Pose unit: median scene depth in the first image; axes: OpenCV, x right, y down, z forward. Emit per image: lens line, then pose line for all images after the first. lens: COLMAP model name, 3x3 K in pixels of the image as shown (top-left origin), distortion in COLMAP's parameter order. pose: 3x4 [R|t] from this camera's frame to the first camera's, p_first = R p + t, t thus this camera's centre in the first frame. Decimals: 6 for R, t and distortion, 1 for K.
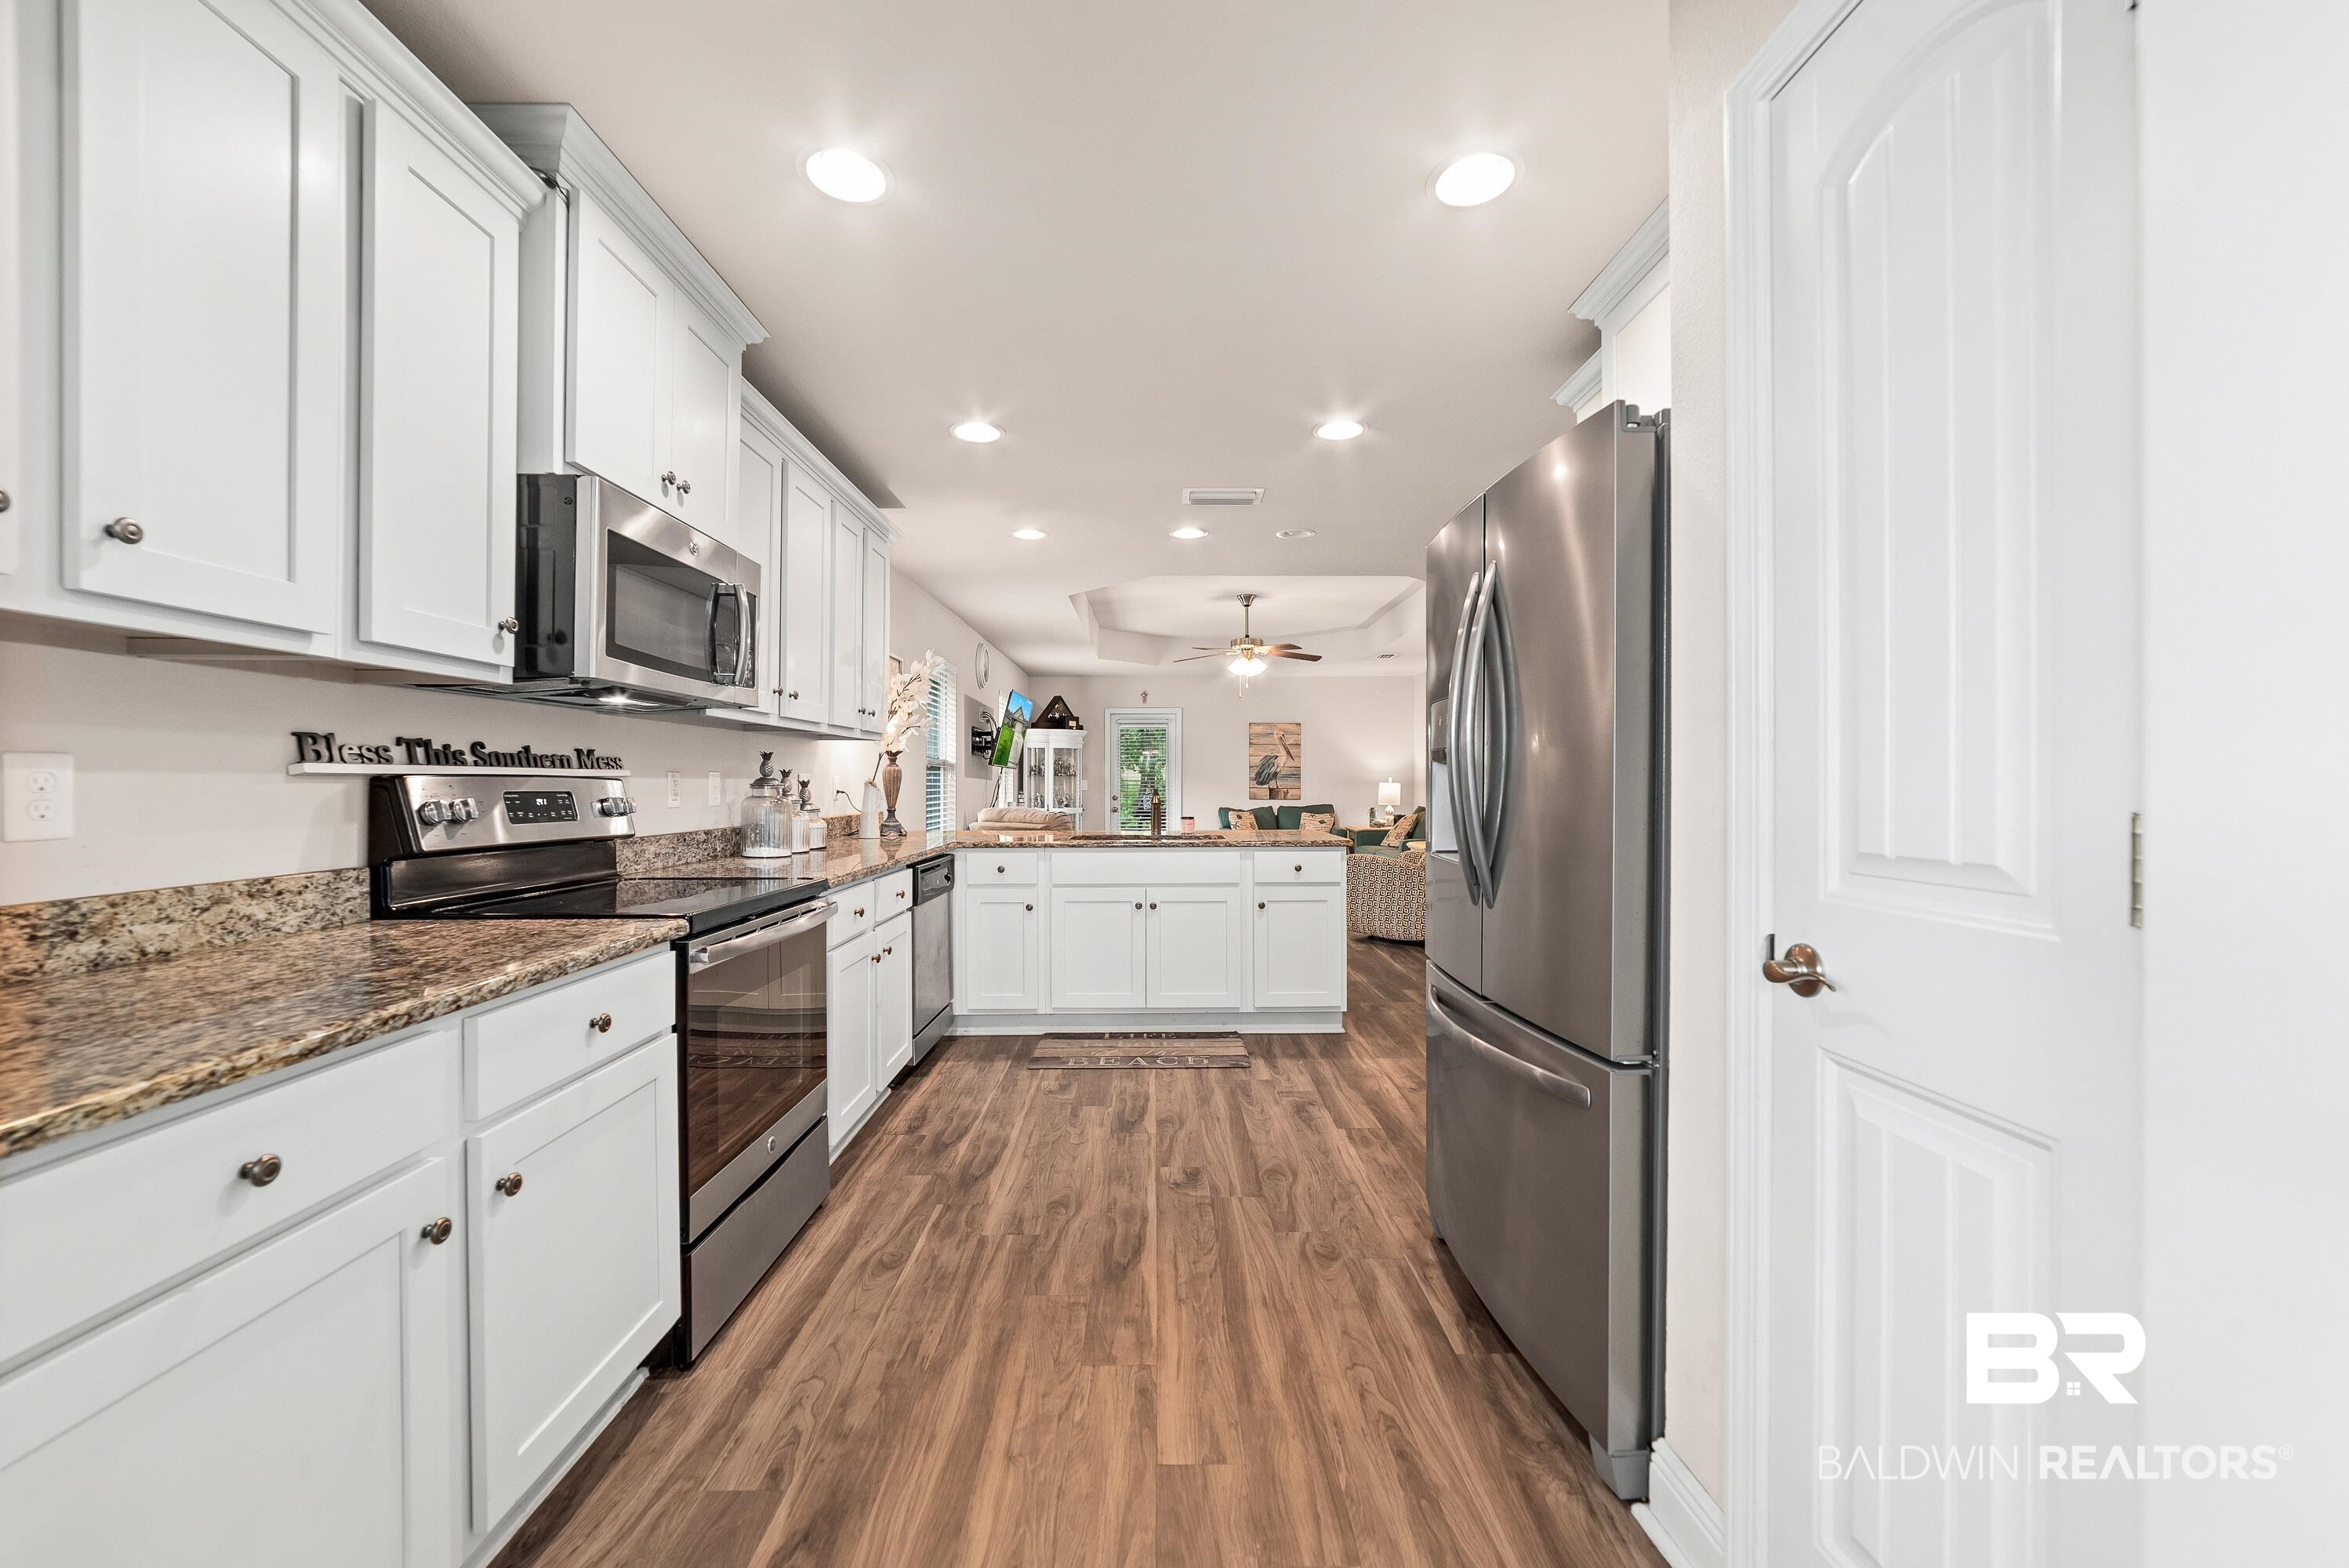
lens RADIAL K [[918.0, 0, 1168.9], [0, 918.0, 762.6], [0, 0, 1]] dist [-0.021547, 0.000193]
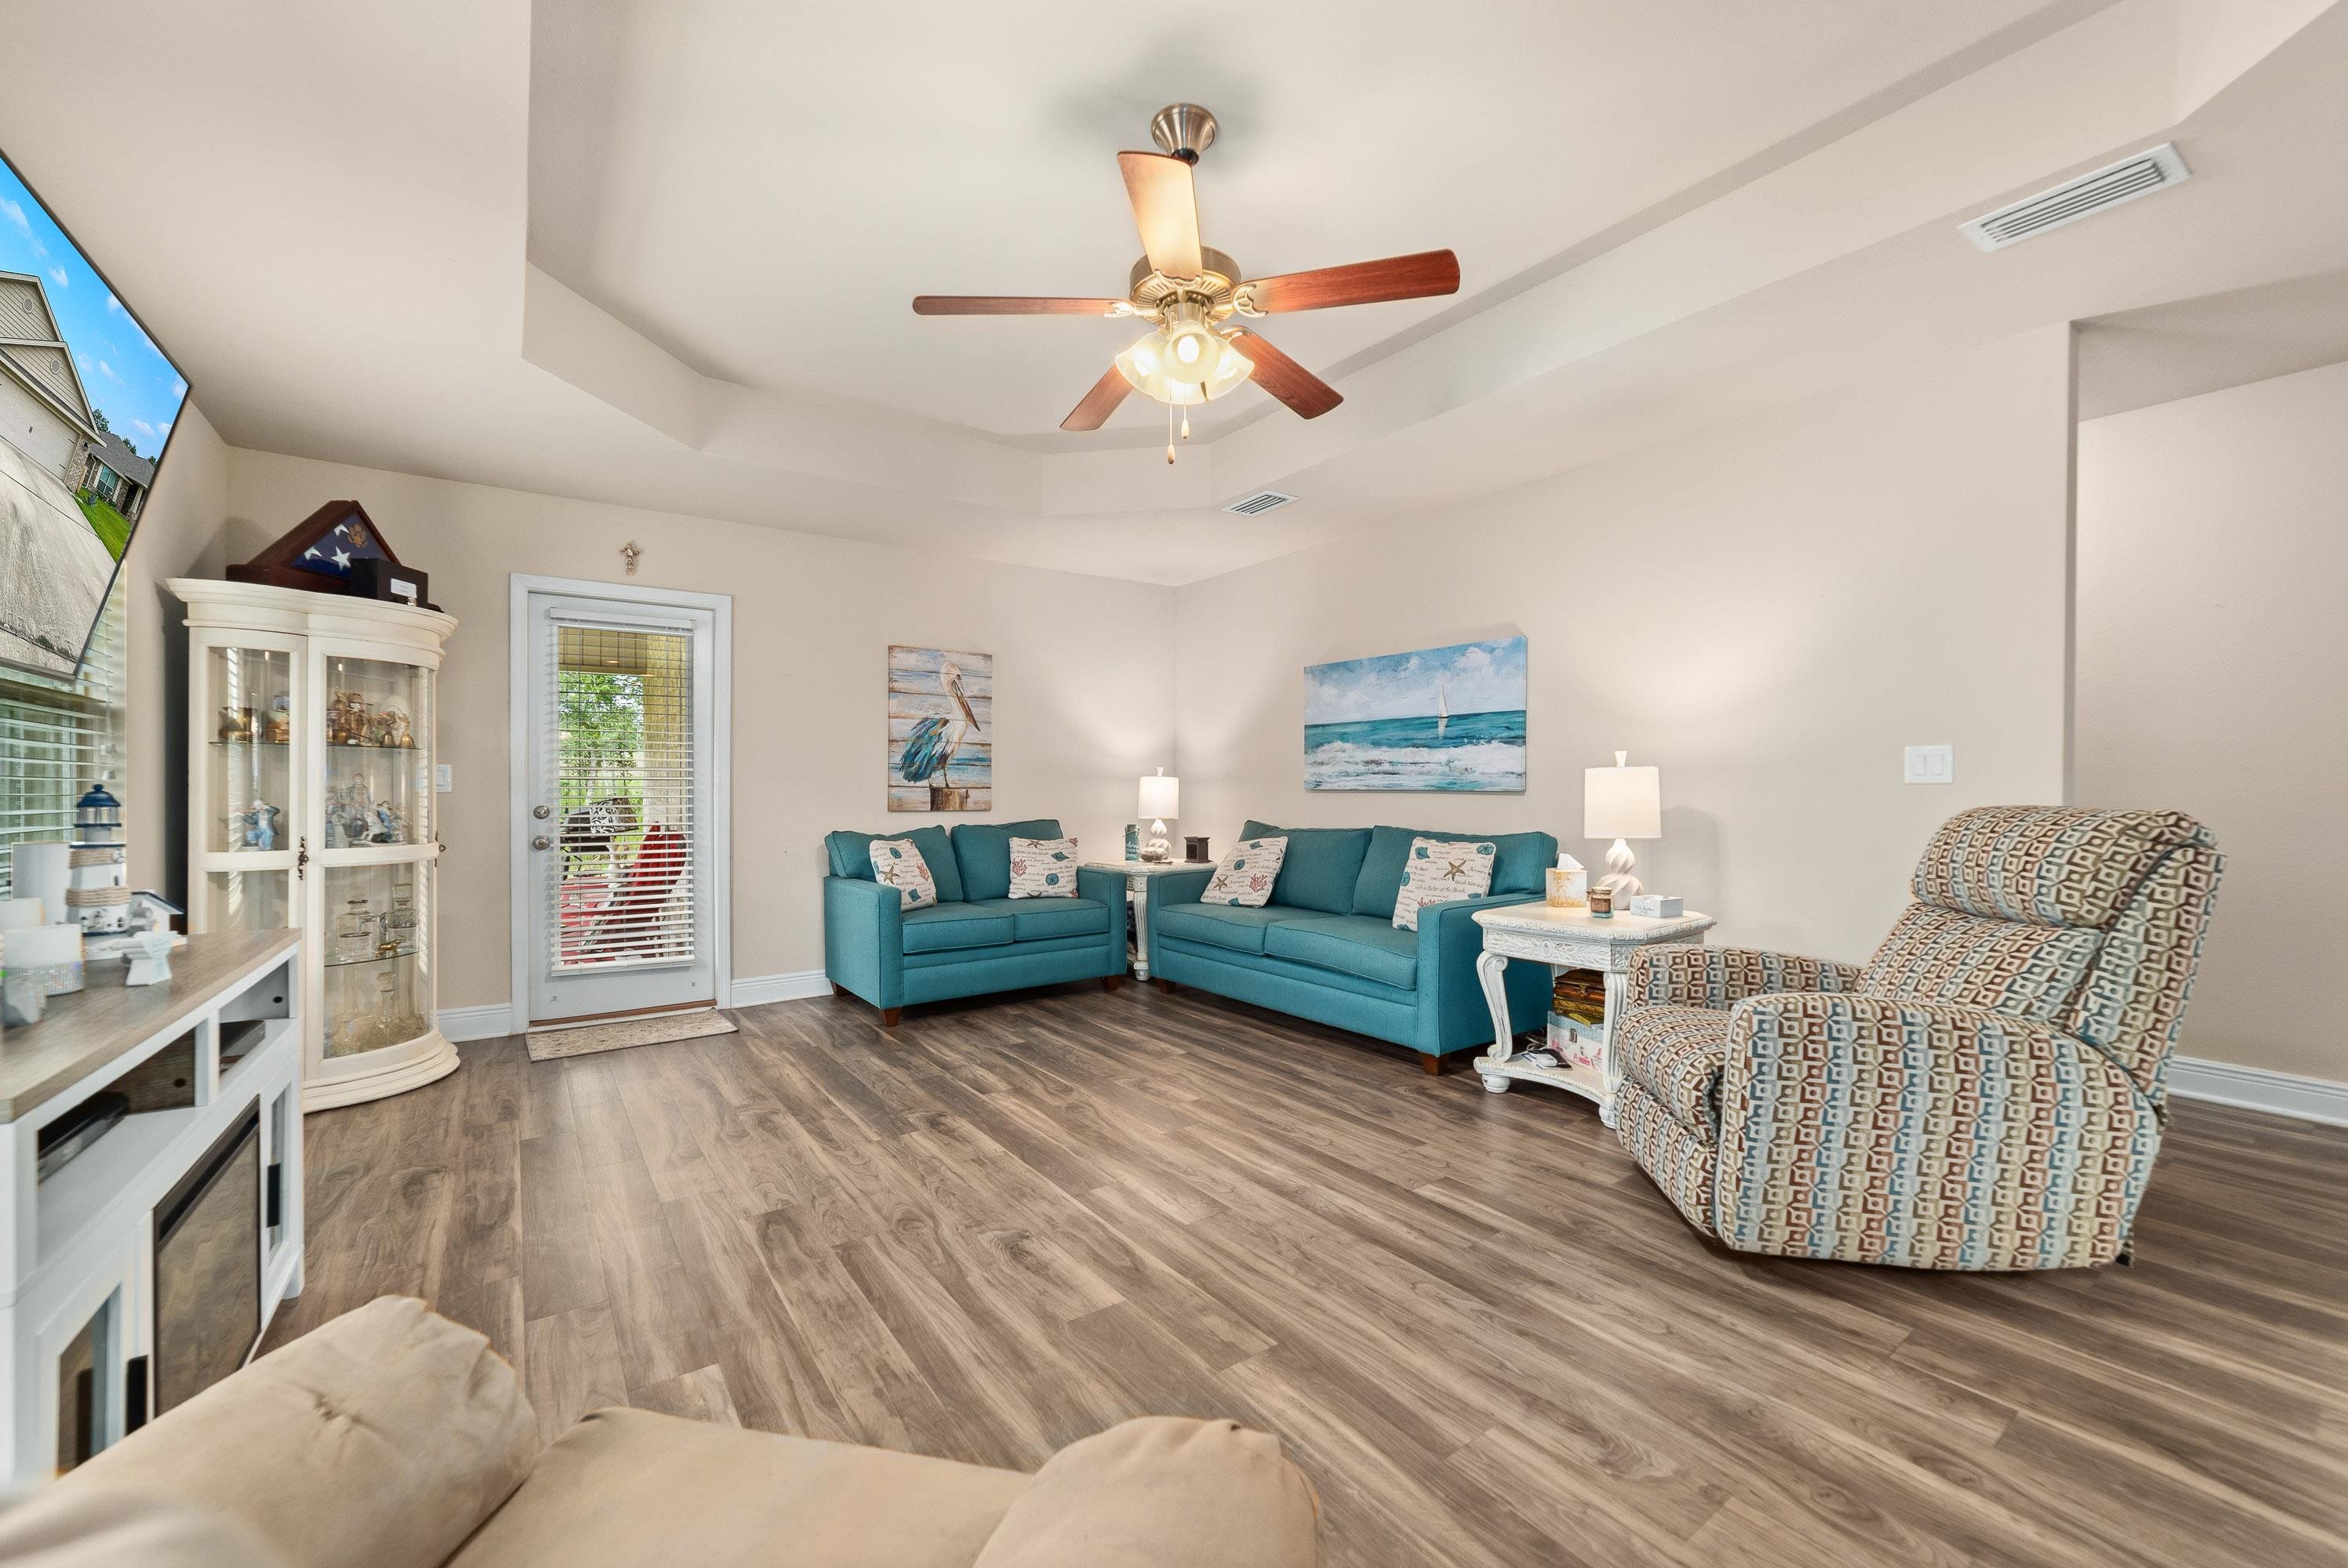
lens RADIAL K [[933.6, 0, 1170.8], [0, 933.6, 784.0], [0, 0, 1]] dist [-0.009541, 0.000520]
pose [[0.820311, 0.005475, 0.571891, -0.069948], [-0.015117, 0.999812, 0.012111, 0.020016], [-0.571718, -0.018580, 0.820240, 0.574926]]
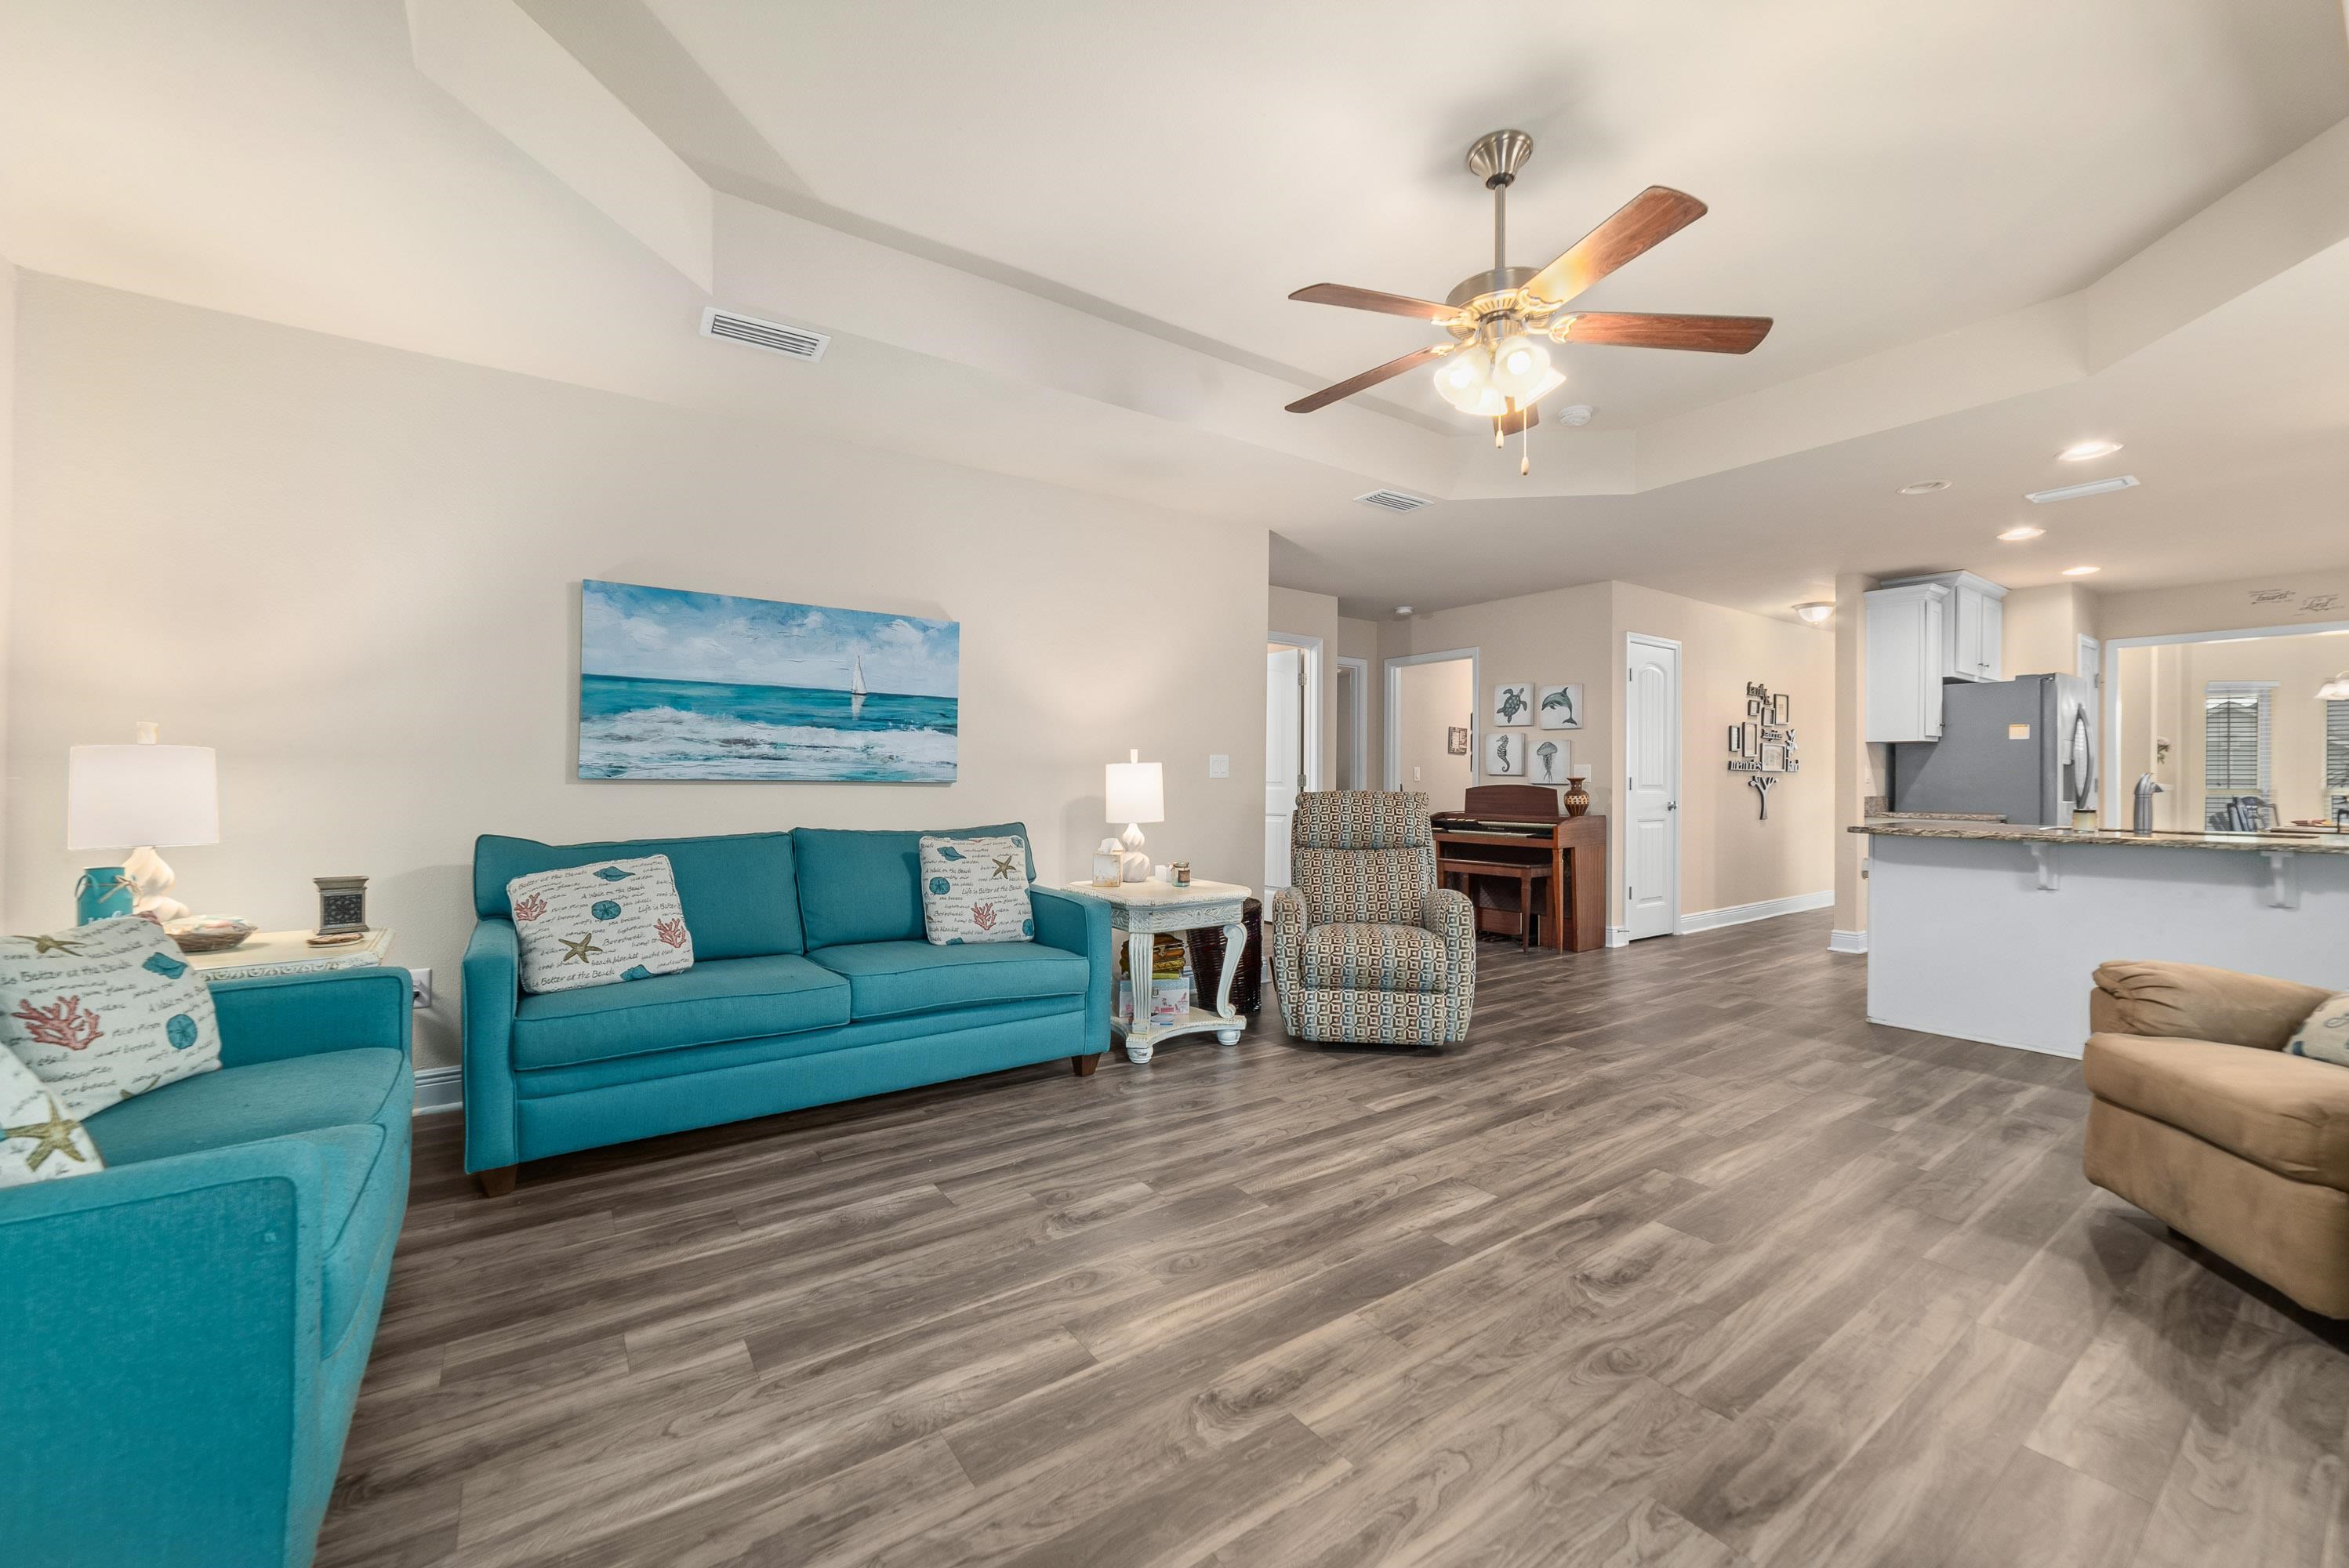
lens RADIAL K [[925.2, 0, 1169.2], [0, 925.2, 780.1], [0, 0, 1]] dist [-0.029075, 0.012021]
pose [[-0.566275, -0.000720, 0.824216, -0.083100], [-0.023770, 0.999598, -0.015457, 0.028668], [-0.823873, -0.028345, -0.566065, 0.966790]]
